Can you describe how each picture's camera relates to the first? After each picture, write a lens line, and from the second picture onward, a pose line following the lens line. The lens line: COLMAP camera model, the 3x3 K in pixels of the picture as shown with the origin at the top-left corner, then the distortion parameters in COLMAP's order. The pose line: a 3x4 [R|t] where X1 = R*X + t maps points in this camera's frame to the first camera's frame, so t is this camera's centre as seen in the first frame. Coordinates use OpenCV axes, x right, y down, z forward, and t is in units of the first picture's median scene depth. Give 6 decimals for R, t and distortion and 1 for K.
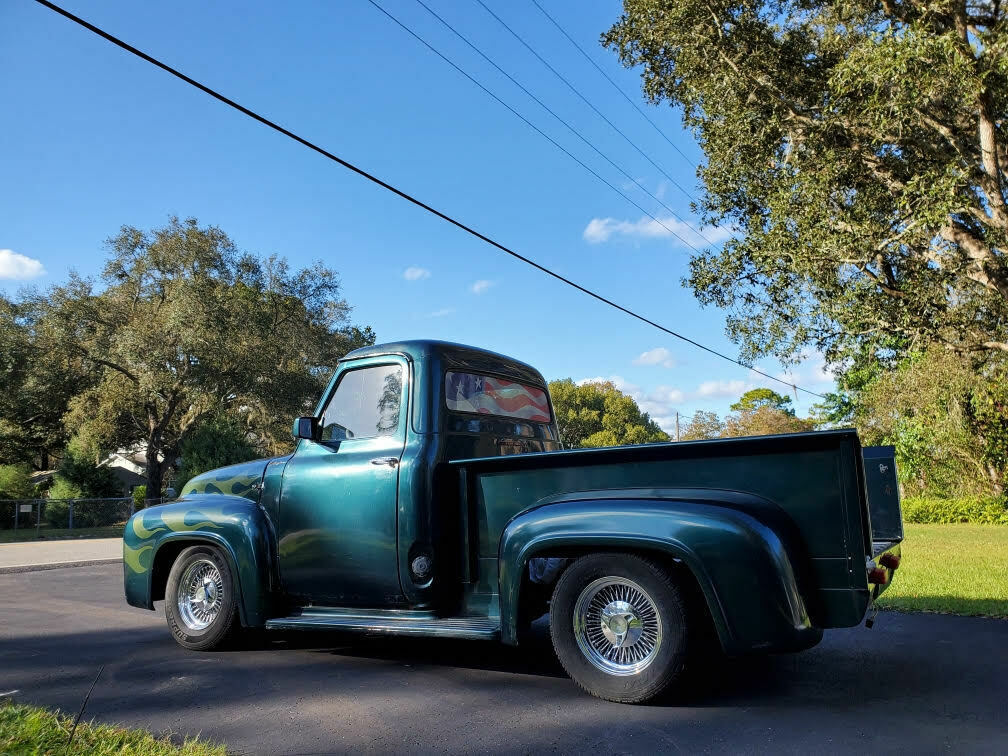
lens RADIAL K [[769.3, 0, 504.0], [0, 769.3, 378.0], [0, 0, 1]] dist [0.005573, 0.000350]
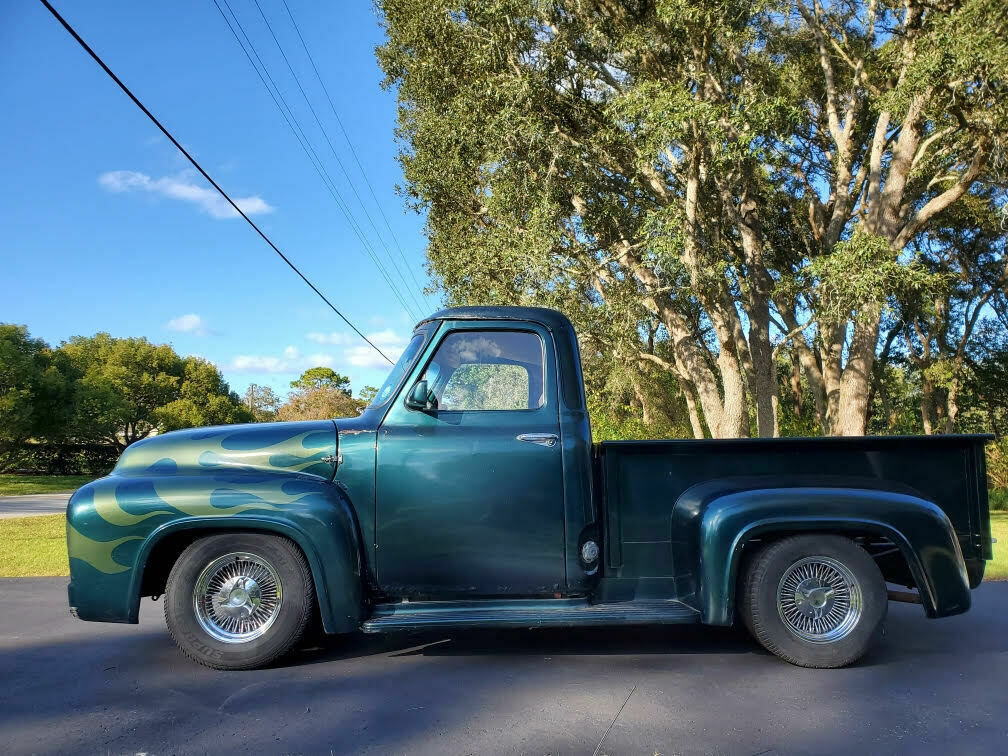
lens RADIAL K [[760.6, 0, 504.0], [0, 760.6, 395.0], [0, 0, 1]] dist [0.003610, 0.004721]
pose [[0.849058, 0.073942, 0.523099, -0.605646], [-0.101946, 0.994478, 0.024900, 0.035319], [-0.518369, -0.074469, 0.851908, 0.237826]]
